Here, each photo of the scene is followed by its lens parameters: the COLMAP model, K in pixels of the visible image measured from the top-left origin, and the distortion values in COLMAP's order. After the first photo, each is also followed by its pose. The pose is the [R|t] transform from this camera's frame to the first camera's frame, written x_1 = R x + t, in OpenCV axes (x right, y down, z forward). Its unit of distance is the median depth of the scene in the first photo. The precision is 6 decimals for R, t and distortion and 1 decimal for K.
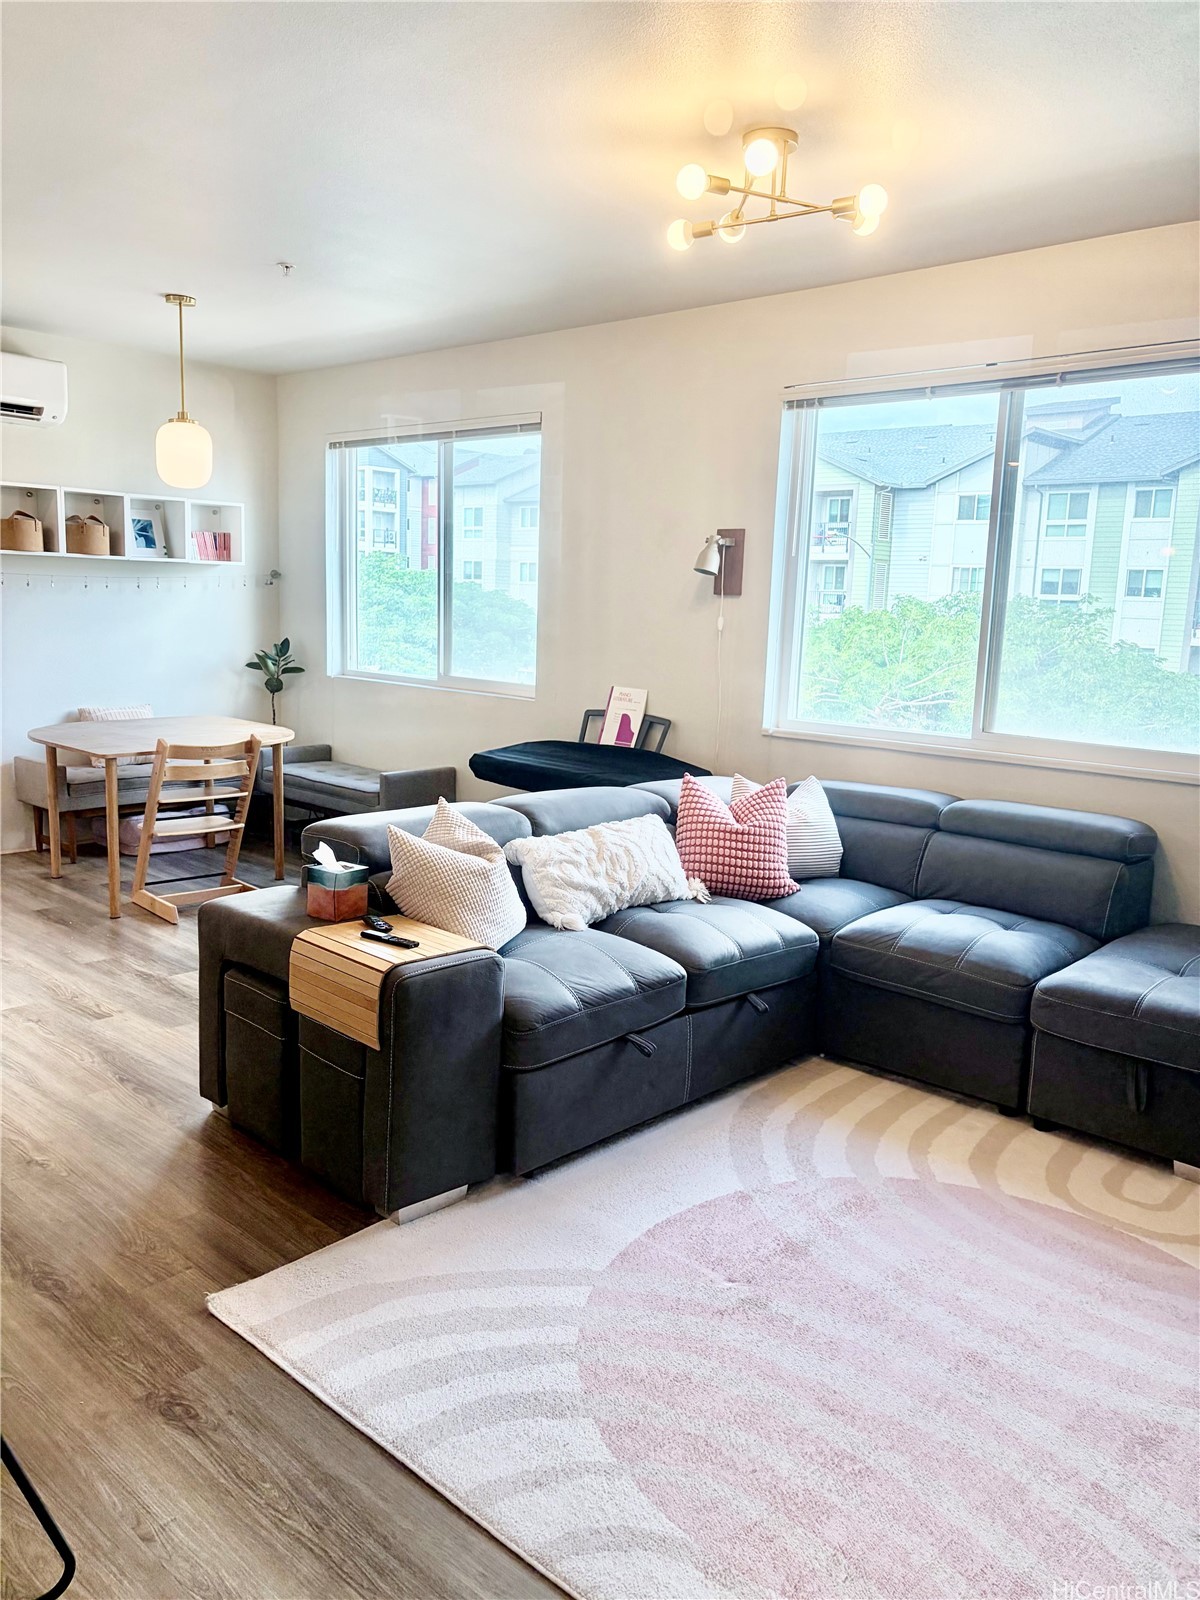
lens RADIAL K [[1206.5, 0, 600.3], [0, 1206.5, 786.6], [0, 0, 1]] dist [0.064035, -0.074185]
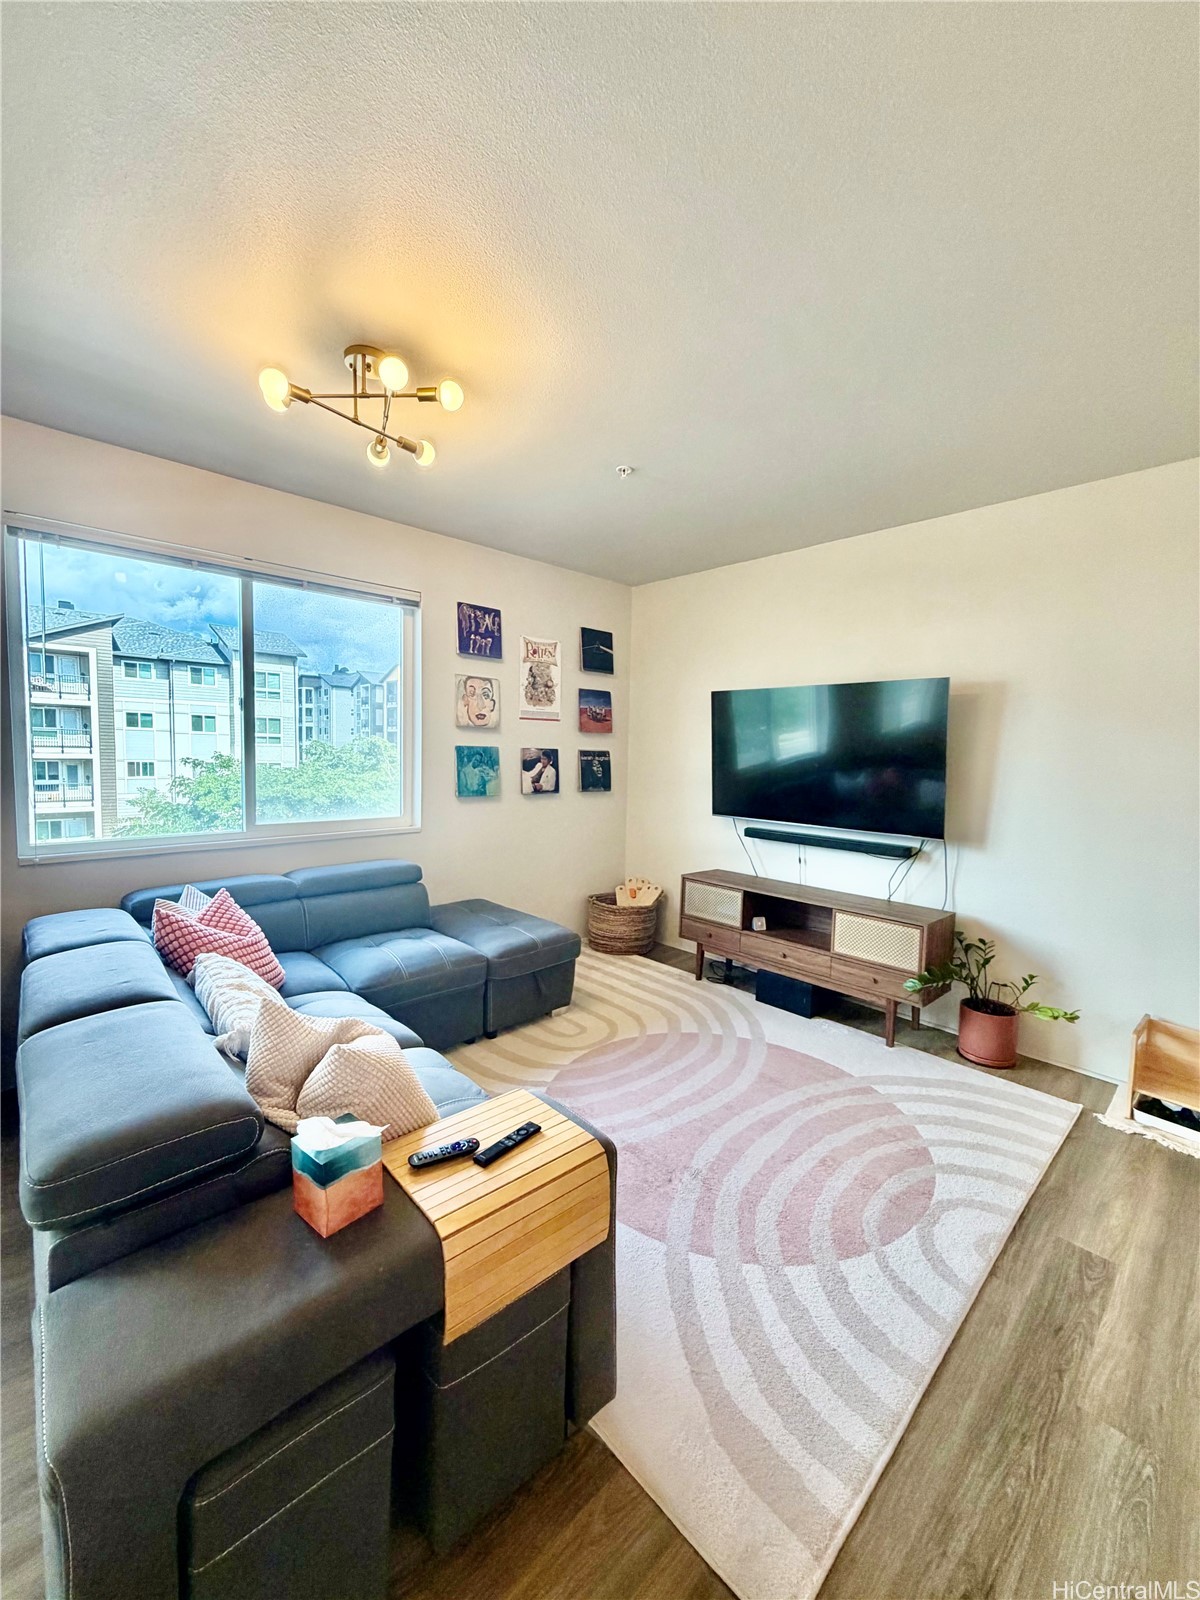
lens RADIAL K [[637.7, 0, 598.9], [0, 637.7, 795.7], [0, 0, 1]] dist [0.000171, 0.000055]
pose [[0.064451, -0.101450, 0.992751, -0.433849], [0.134759, 0.986592, 0.092072, -0.107116], [-0.988780, 0.127848, 0.077258, 0.645436]]
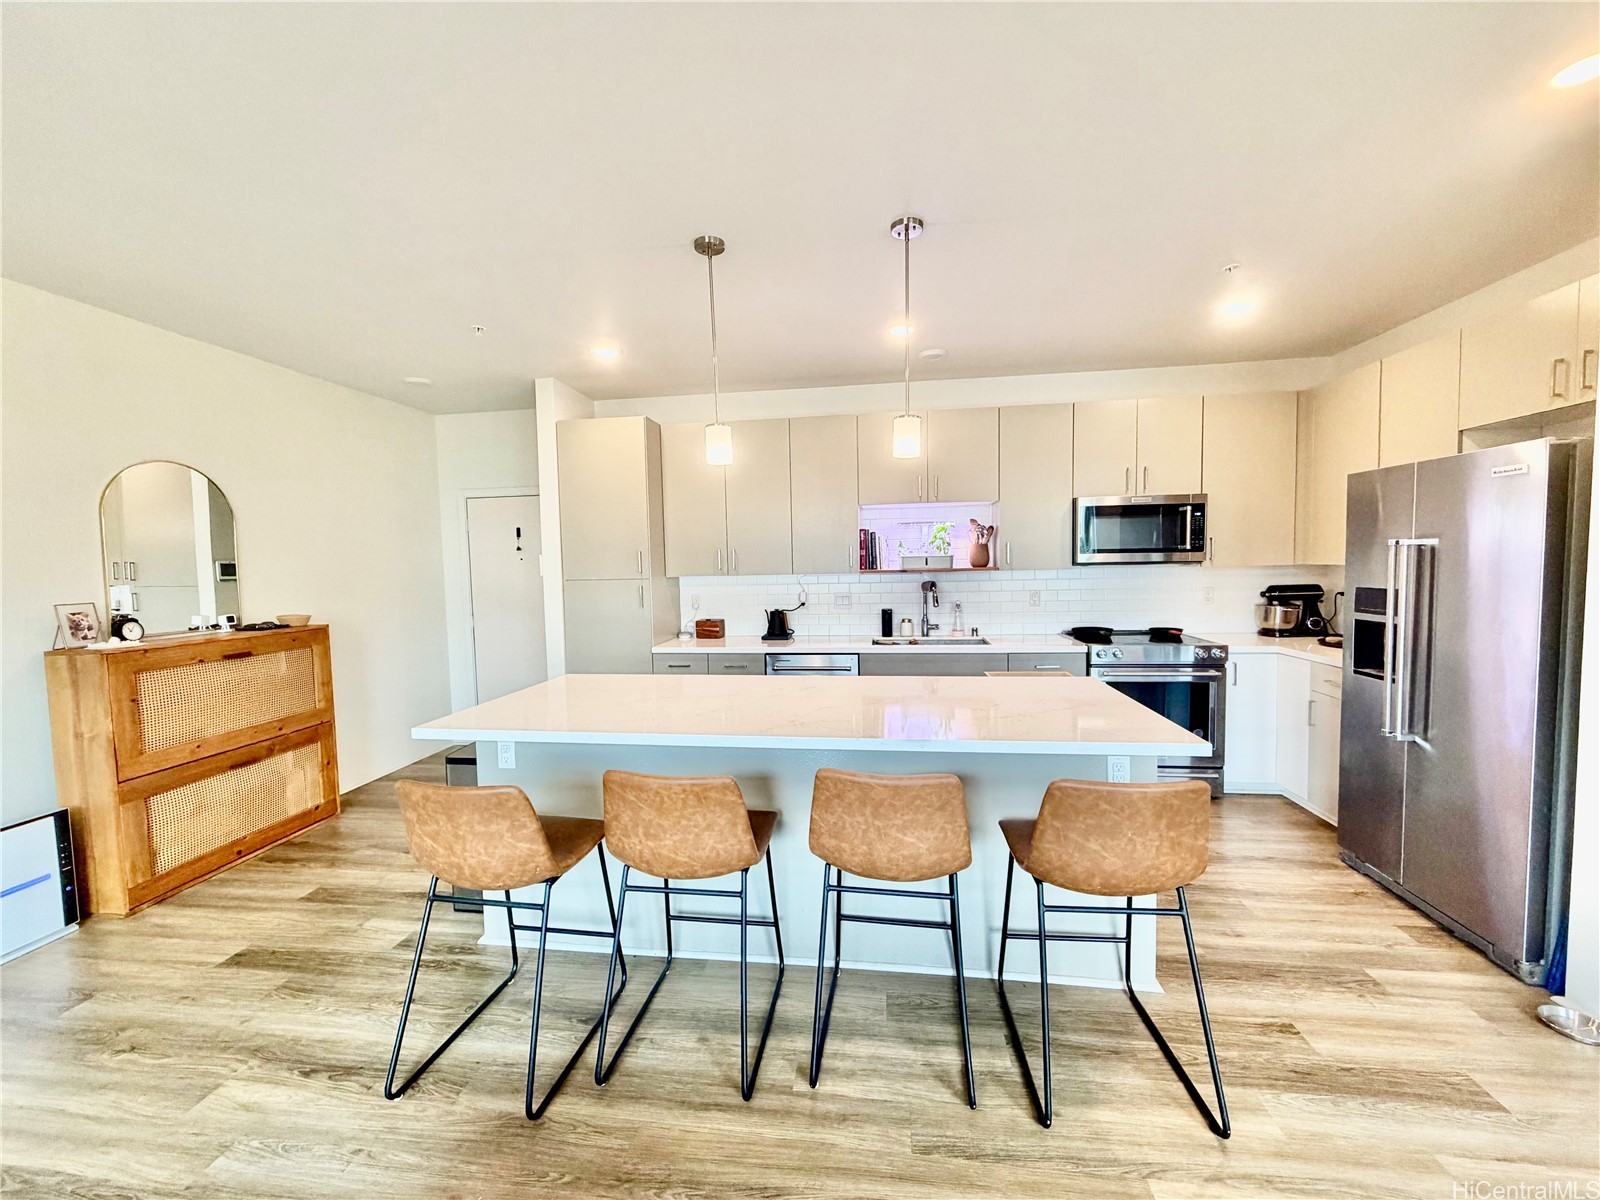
lens RADIAL K [[637.7, 0, 794.1], [0, 637.7, 598.8], [0, 0, 1]] dist [0.000171, 0.000055]
pose [[-0.819659, 0.019139, -0.572532, -0.180724], [-0.094812, 0.981125, 0.168535, -0.143236], [0.564952, 0.192425, -0.802373, 0.895840]]
